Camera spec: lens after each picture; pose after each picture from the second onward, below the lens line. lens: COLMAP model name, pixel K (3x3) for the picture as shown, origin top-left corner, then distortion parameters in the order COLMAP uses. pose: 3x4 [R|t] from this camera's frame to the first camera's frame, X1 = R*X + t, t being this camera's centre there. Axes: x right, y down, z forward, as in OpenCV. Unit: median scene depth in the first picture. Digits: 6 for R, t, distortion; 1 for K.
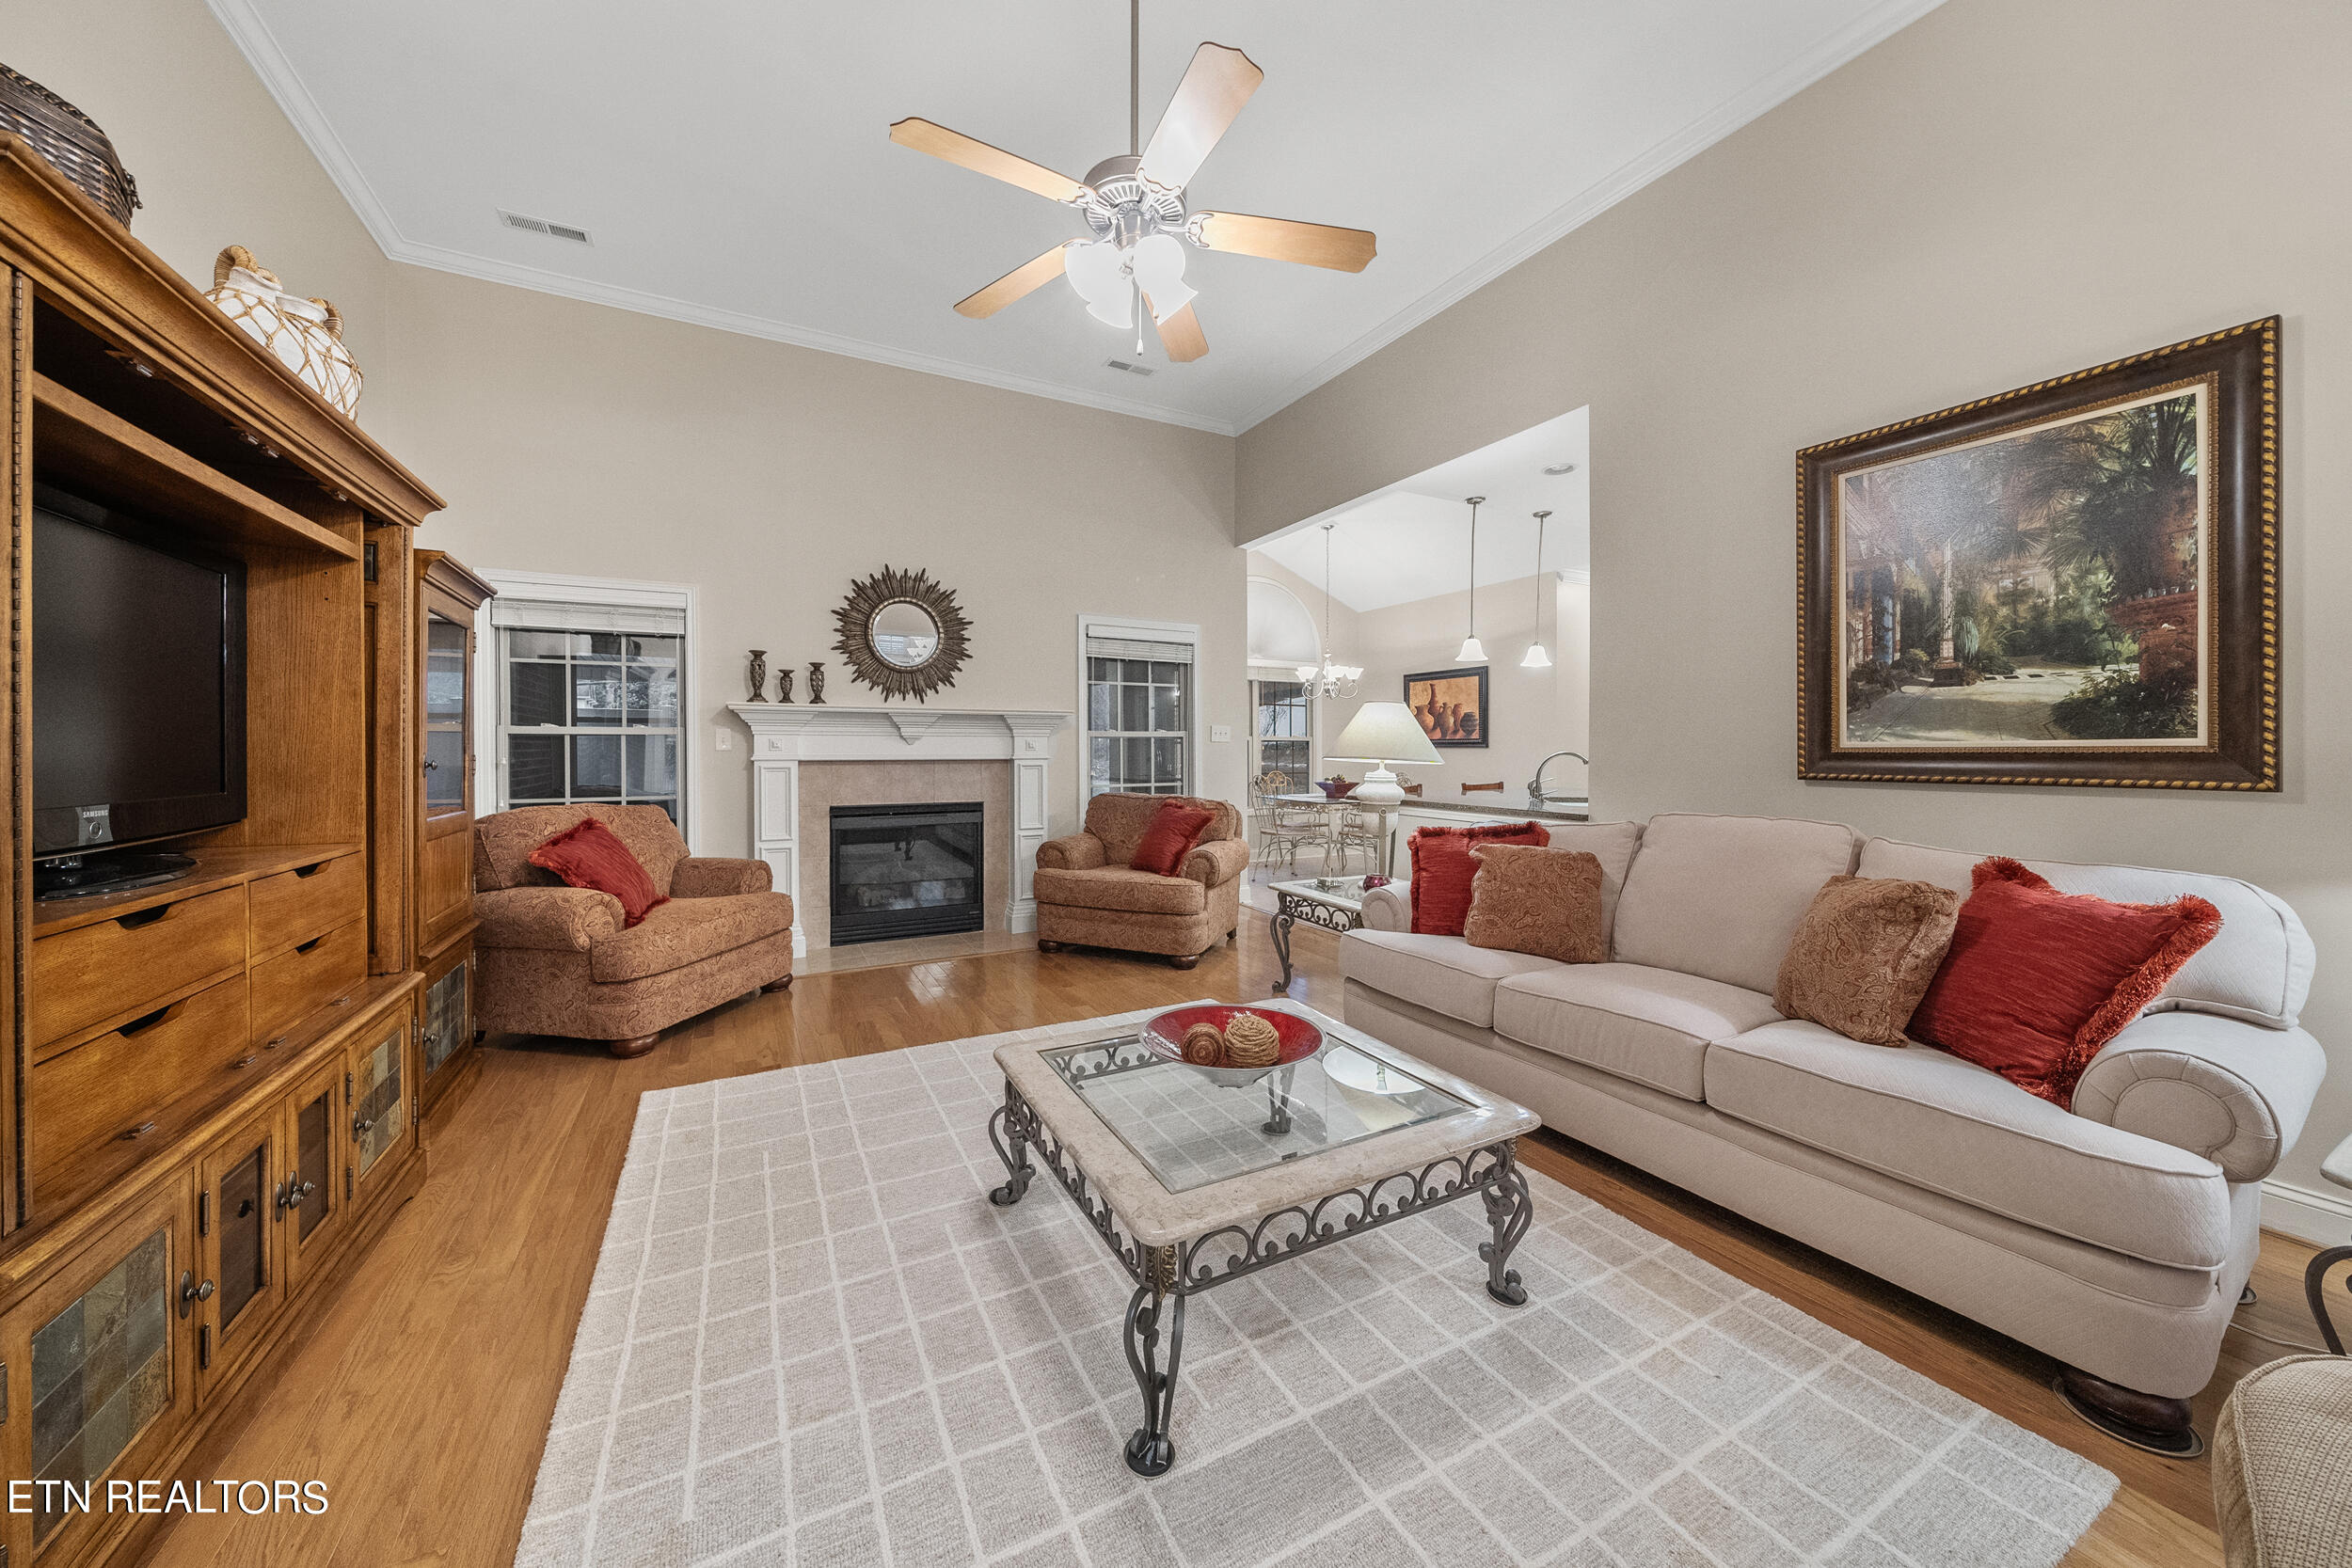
lens RADIAL K [[805.0, 0, 1170.8], [0, 805.0, 760.1], [0, 0, 1]] dist [-0.005059, 0.000143]
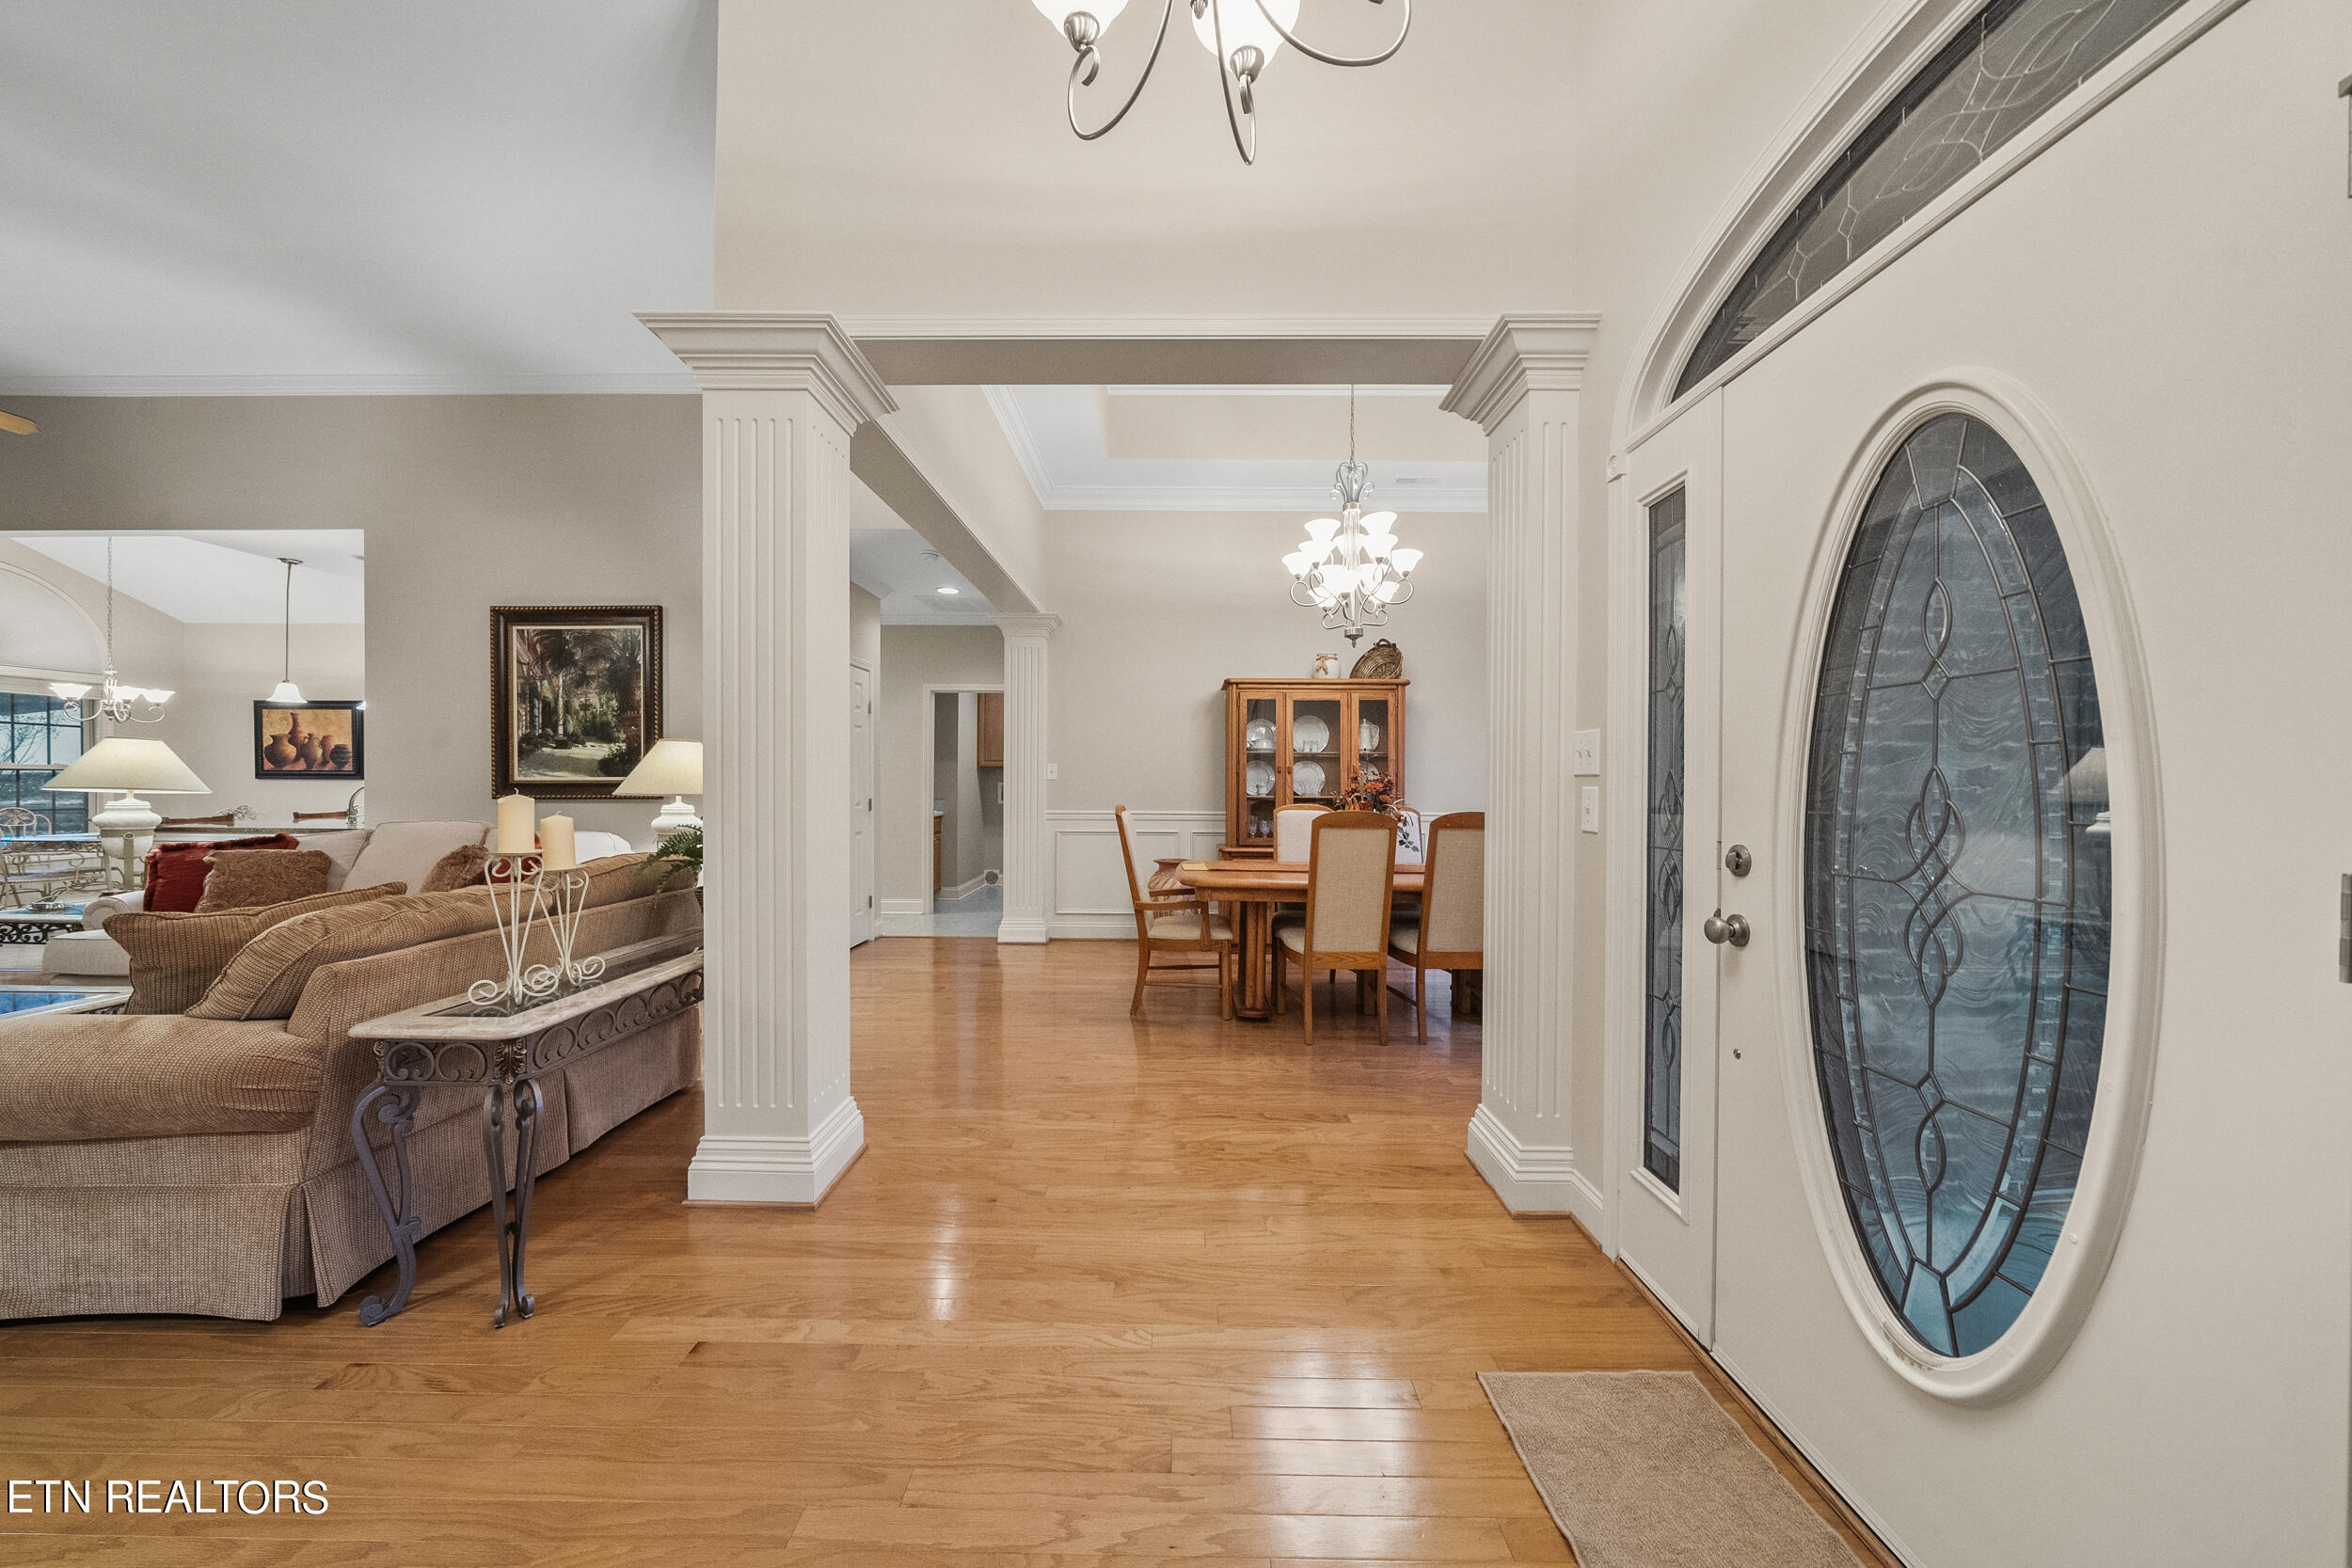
lens RADIAL K [[805.0, 0, 1184.7], [0, 805.0, 787.7], [0, 0, 1]] dist [-0.005059, 0.000143]
pose [[0.483372, -0.002393, 0.875412, 0.000376], [0.008082, 0.999966, -0.001729, 0.009457], [-0.875378, 0.007911, 0.483374, -0.709177]]
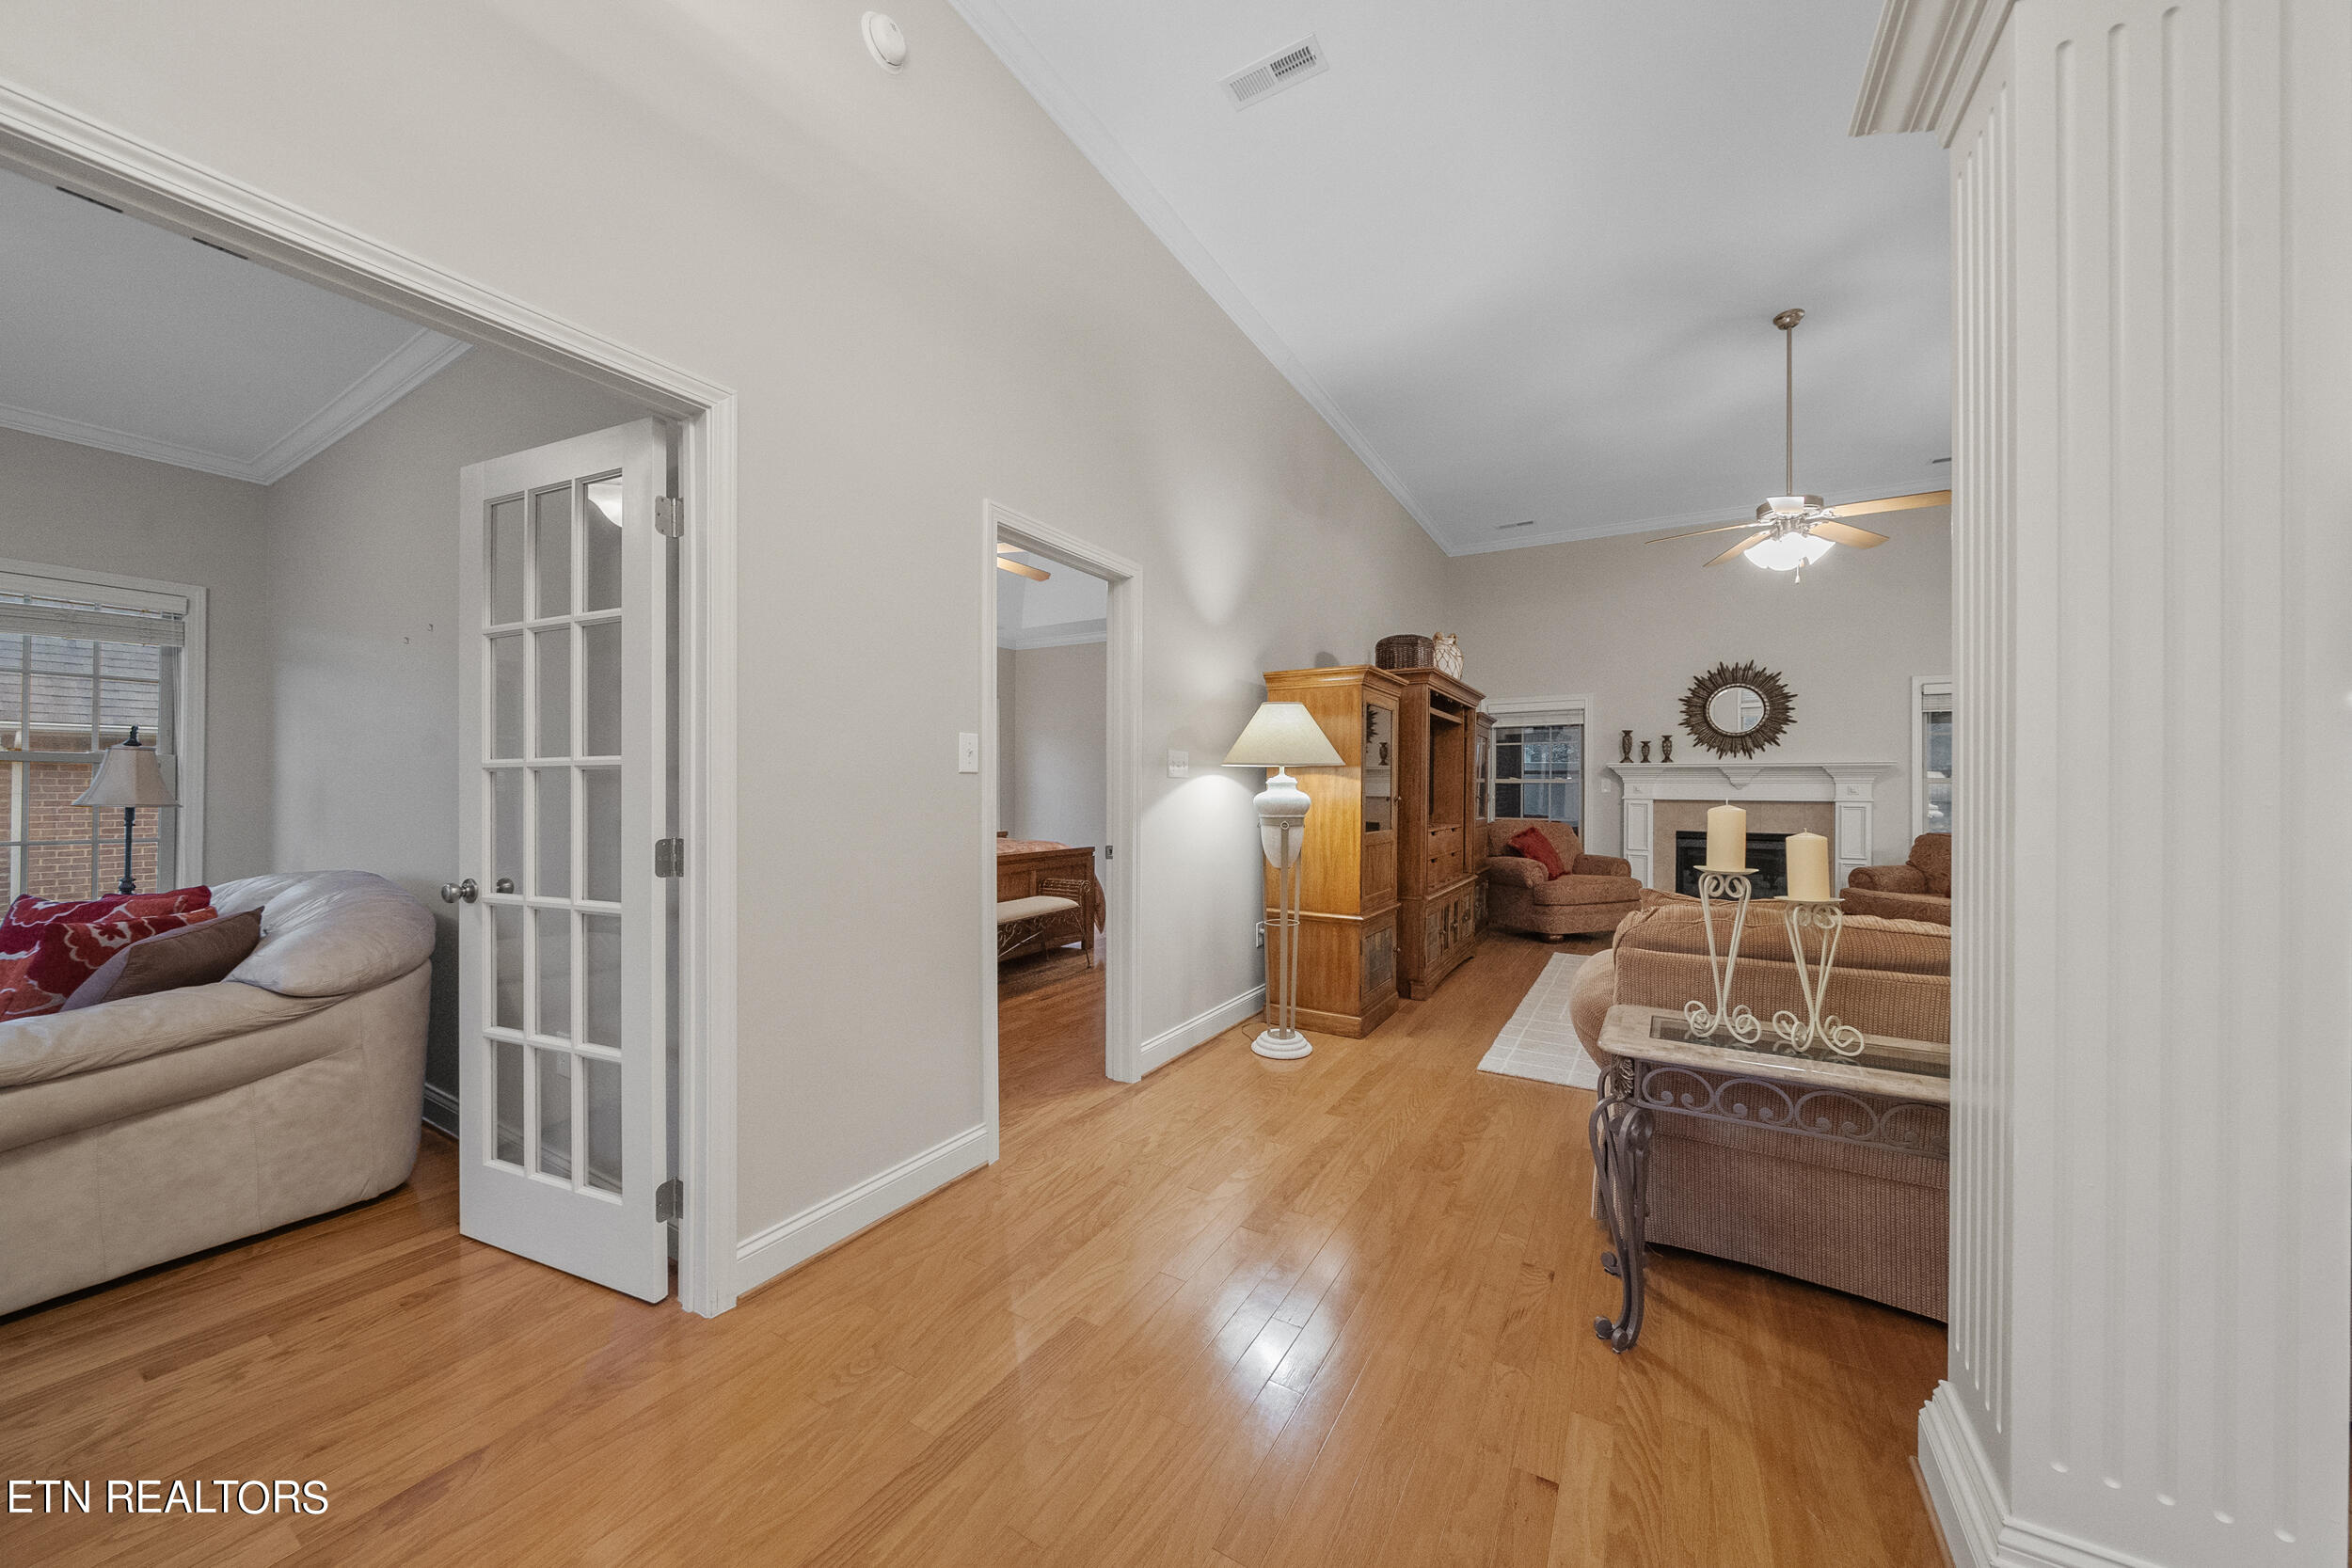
lens RADIAL K [[805.0, 0, 1163.3], [0, 805.0, 788.1], [0, 0, 1]] dist [-0.005059, 0.000143]
pose [[0.496931, 0.002018, -0.867788, 0.423894], [-0.017678, 0.999813, -0.007798, 0.008212], [0.867610, 0.019216, 0.496874, -0.607431]]
